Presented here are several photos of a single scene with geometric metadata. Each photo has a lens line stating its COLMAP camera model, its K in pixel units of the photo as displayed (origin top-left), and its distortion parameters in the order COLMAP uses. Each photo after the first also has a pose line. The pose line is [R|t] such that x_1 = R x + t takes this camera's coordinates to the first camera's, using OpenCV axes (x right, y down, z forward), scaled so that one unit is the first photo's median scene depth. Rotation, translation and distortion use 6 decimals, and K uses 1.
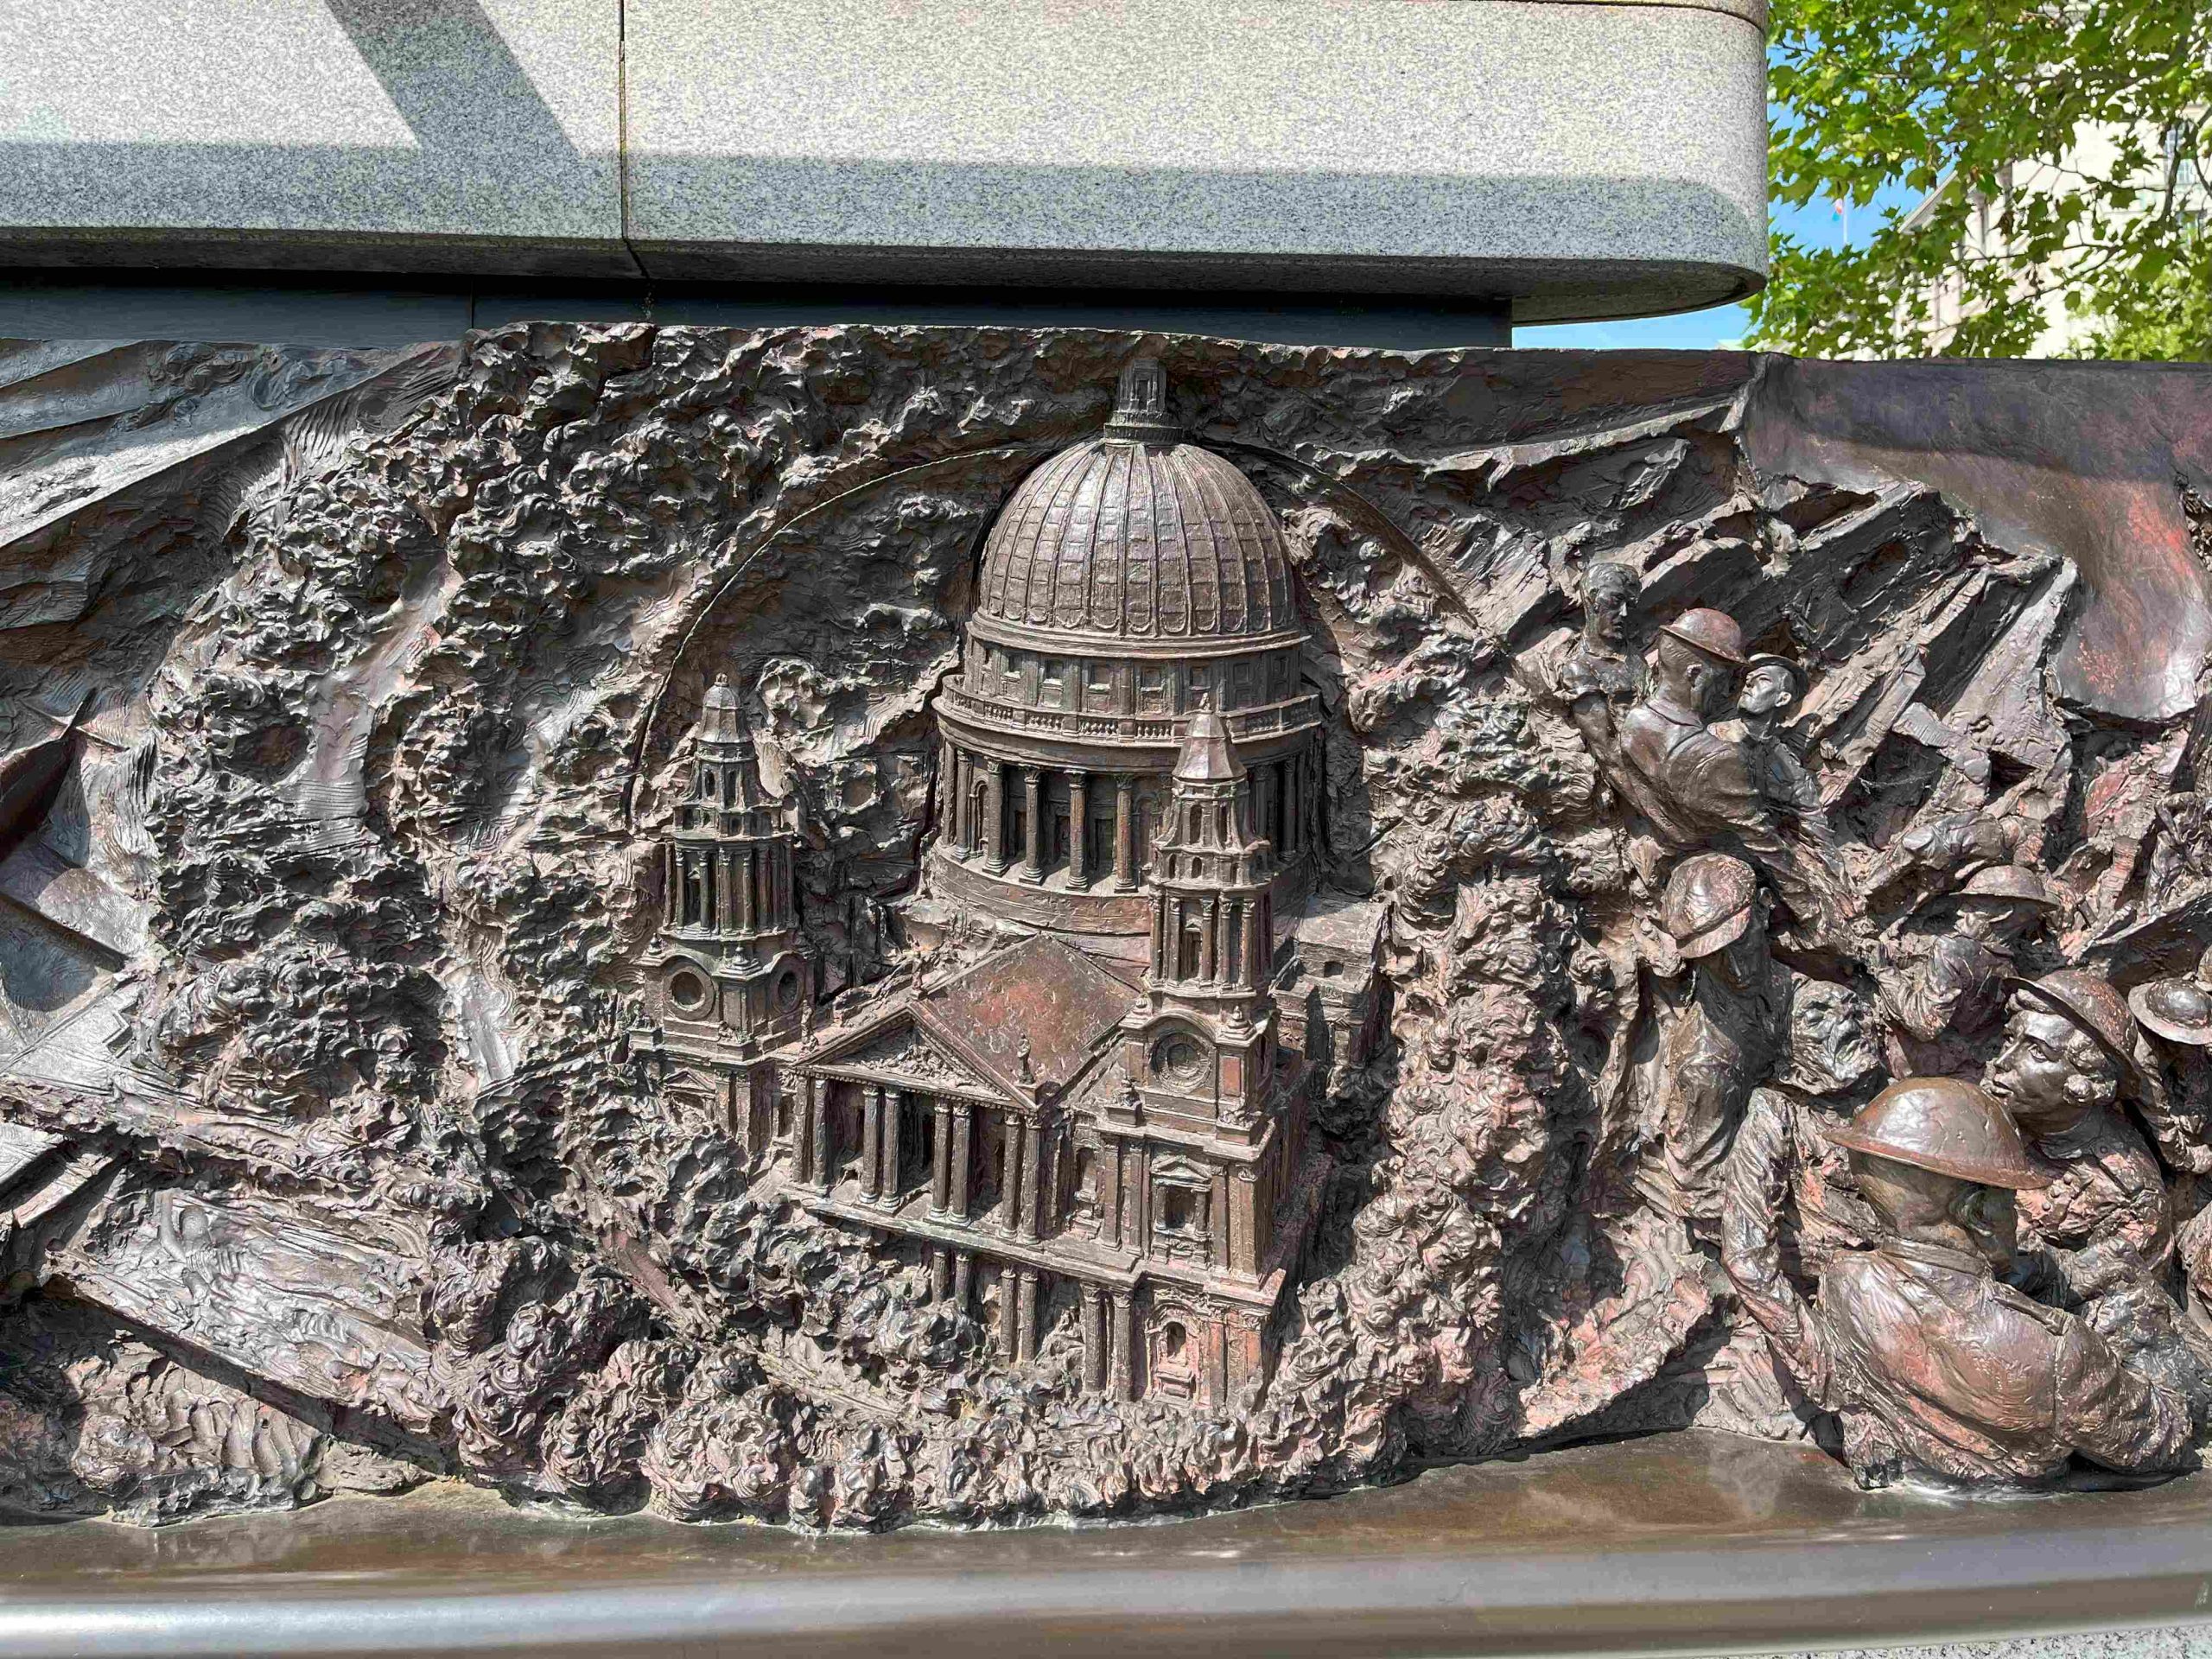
lens RADIAL K [[1747.0, 0, 1106.0], [0, 1747.0, 829.5], [0, 0, 1]] dist [0.062515, -0.114149]
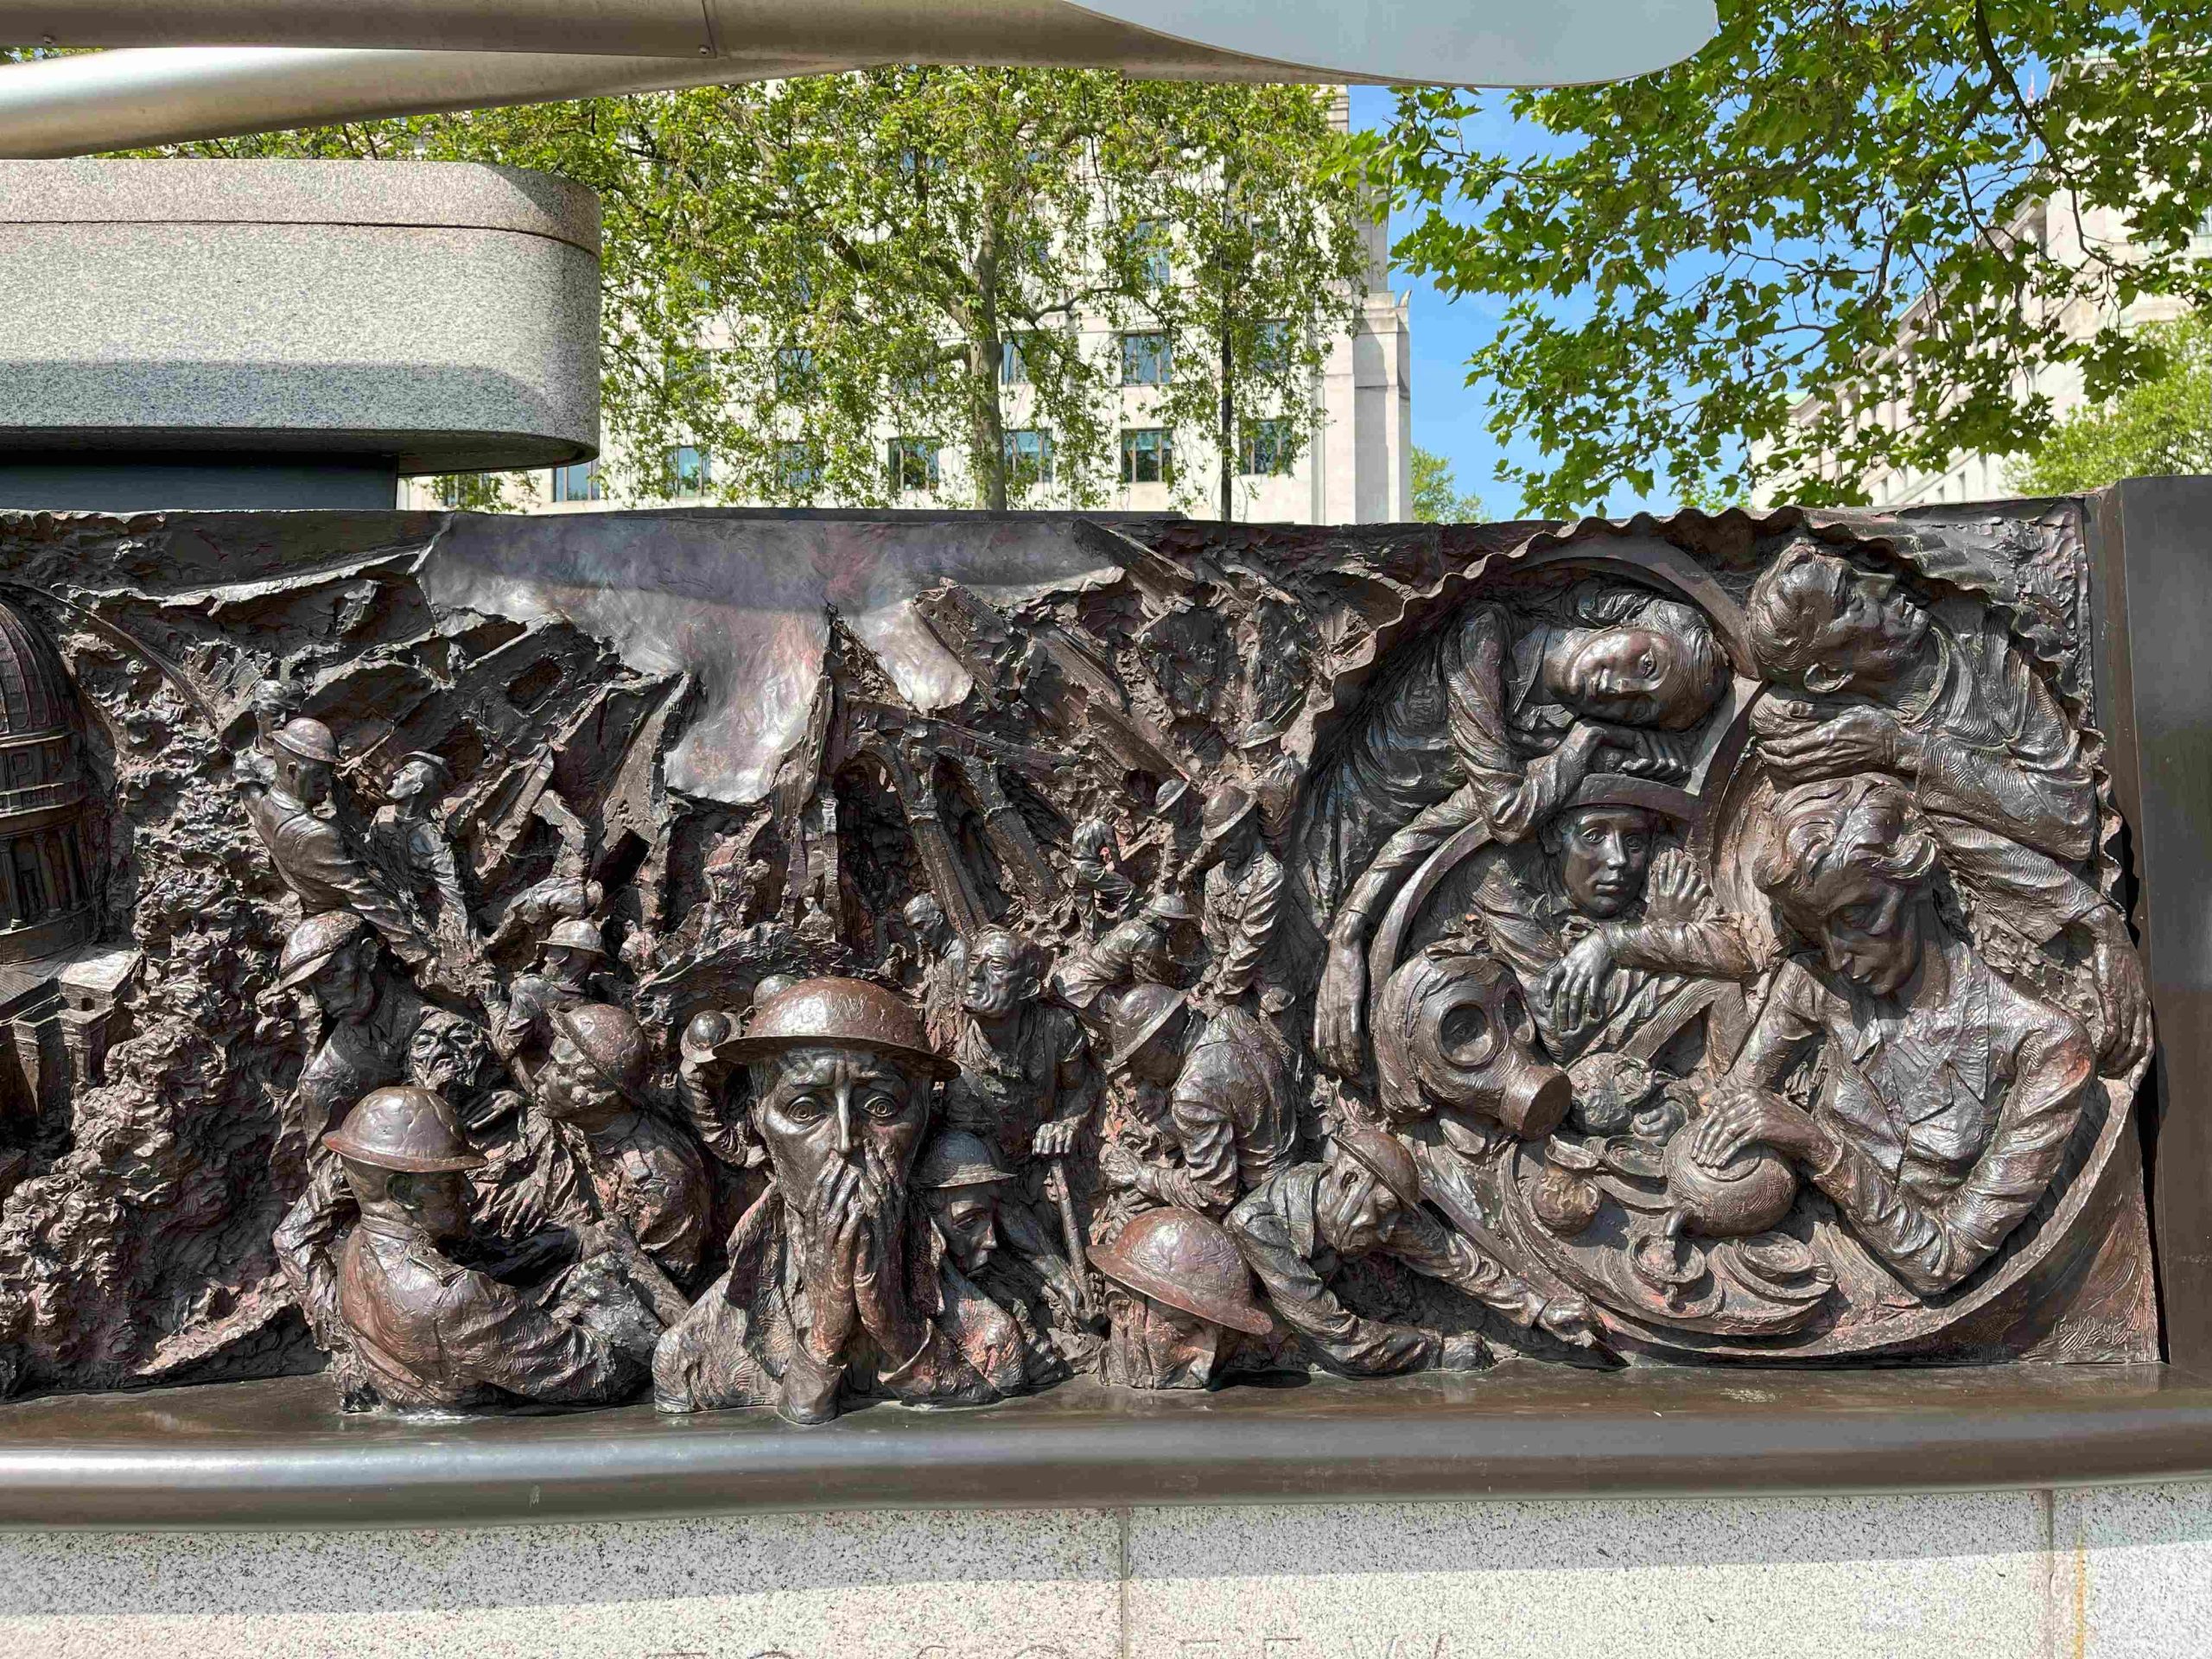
lens RADIAL K [[1750.0, 0, 1106.0], [0, 1750.0, 829.5], [0, 0, 1]] dist [0.094799, -0.159949]
pose [[0.999686, -0.000103, -0.025041, 0.881122], [-0.000733, 0.999442, -0.033380, -0.002559], [0.025031, 0.033388, 0.999129, -0.241442]]
